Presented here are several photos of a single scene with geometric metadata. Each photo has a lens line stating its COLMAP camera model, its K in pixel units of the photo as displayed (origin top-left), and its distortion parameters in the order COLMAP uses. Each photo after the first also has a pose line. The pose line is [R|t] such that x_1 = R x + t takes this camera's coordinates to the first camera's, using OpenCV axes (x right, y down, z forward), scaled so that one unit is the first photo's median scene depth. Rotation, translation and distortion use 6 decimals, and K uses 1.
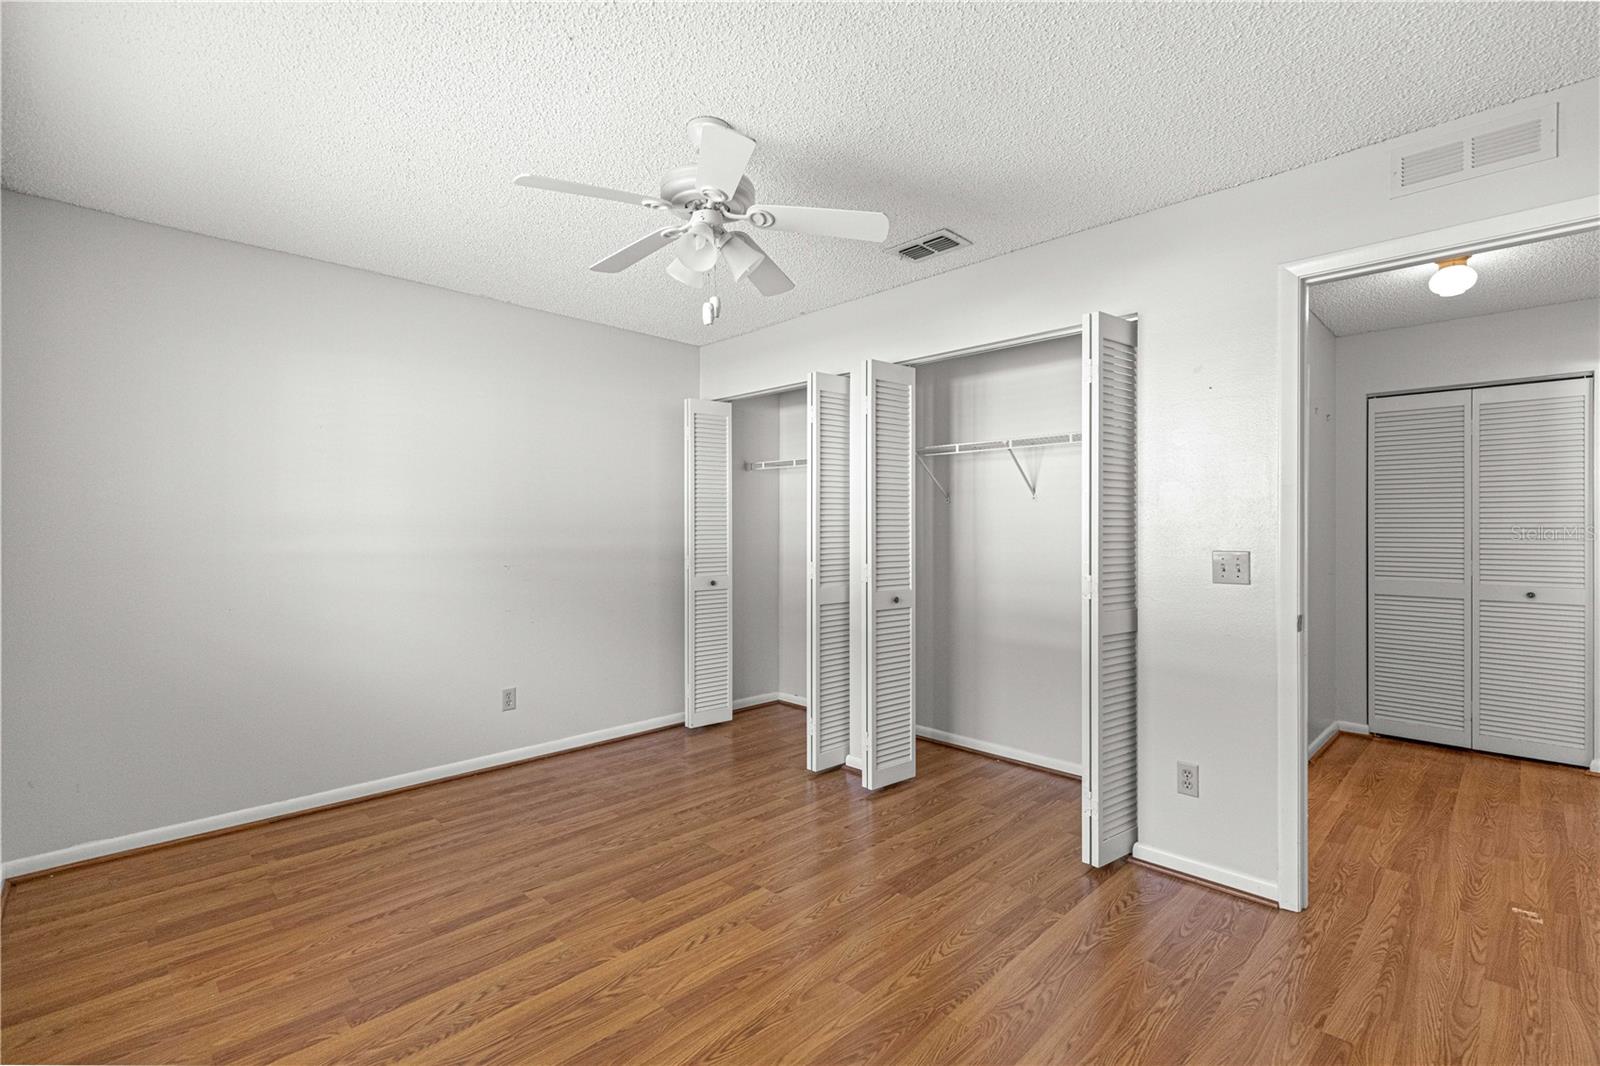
lens RADIAL K [[718.2, 0, 800.4], [0, 718.2, 561.8], [0, 0, 1]] dist [0.005685, -0.002097]
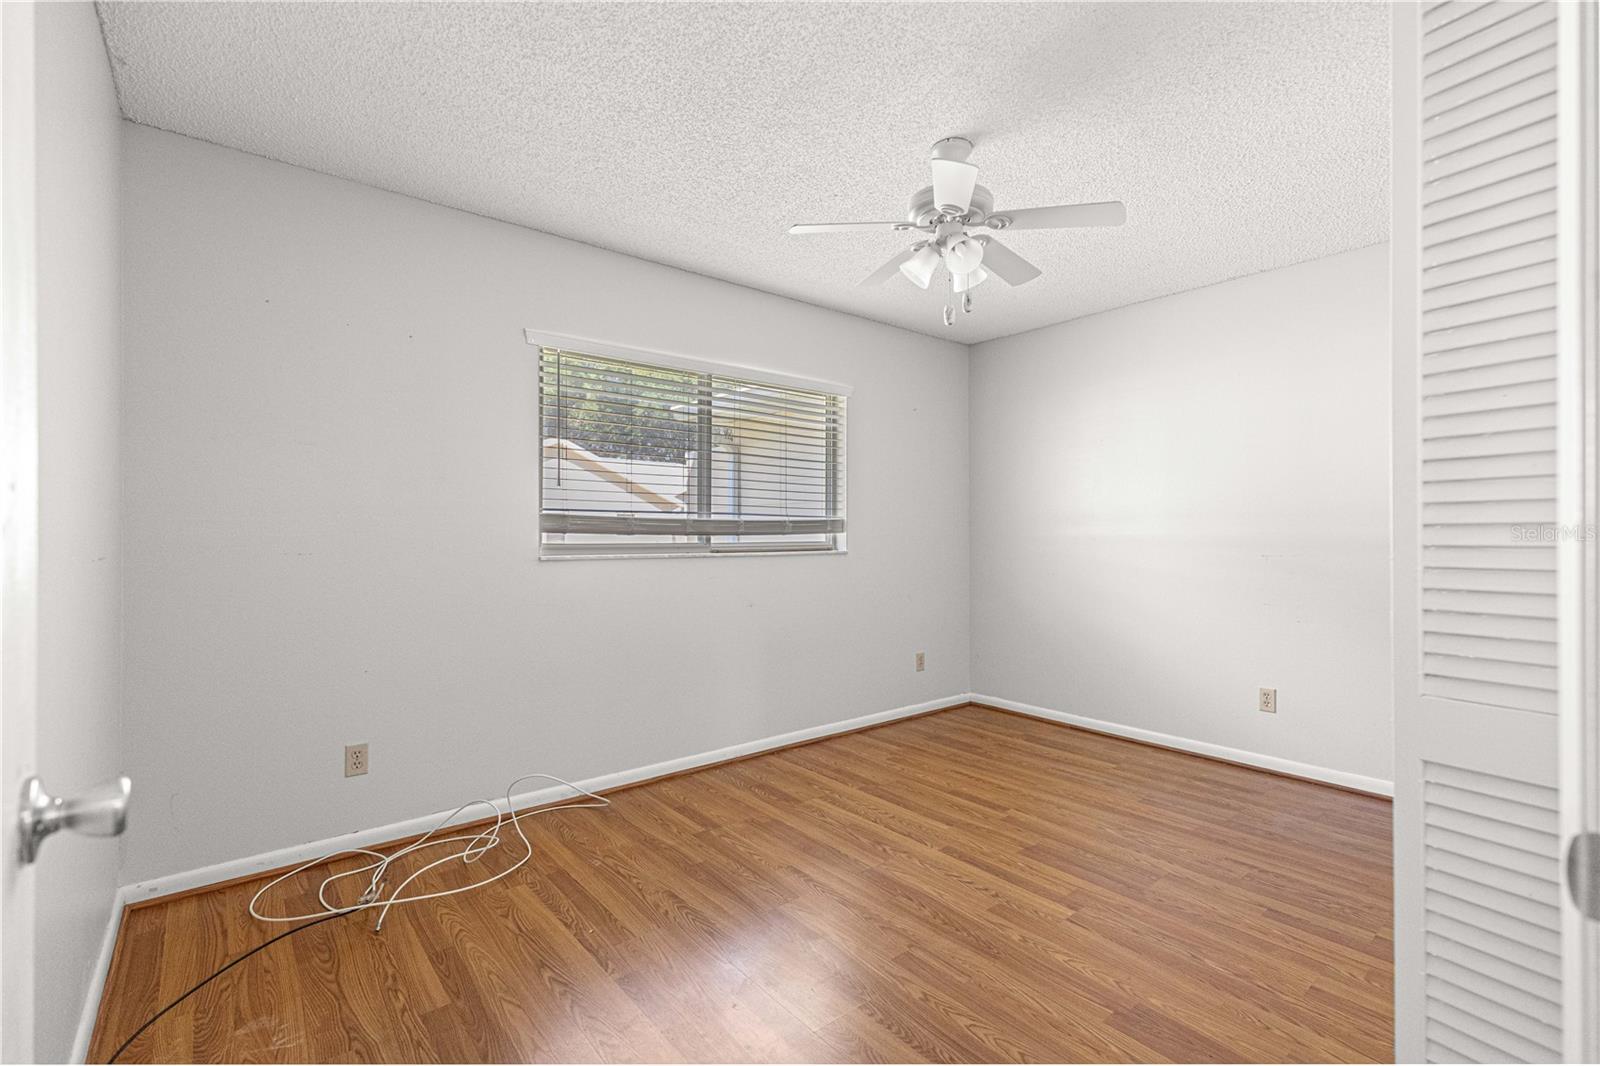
lens RADIAL K [[718.2, 0, 806.8], [0, 718.2, 529.6], [0, 0, 1]] dist [0.005685, -0.002097]
pose [[-0.087974, 0.003822, -0.996115, 0.756678], [-0.042076, 0.999086, 0.007550, -0.014626], [0.995234, 0.042577, -0.087733, 0.628116]]
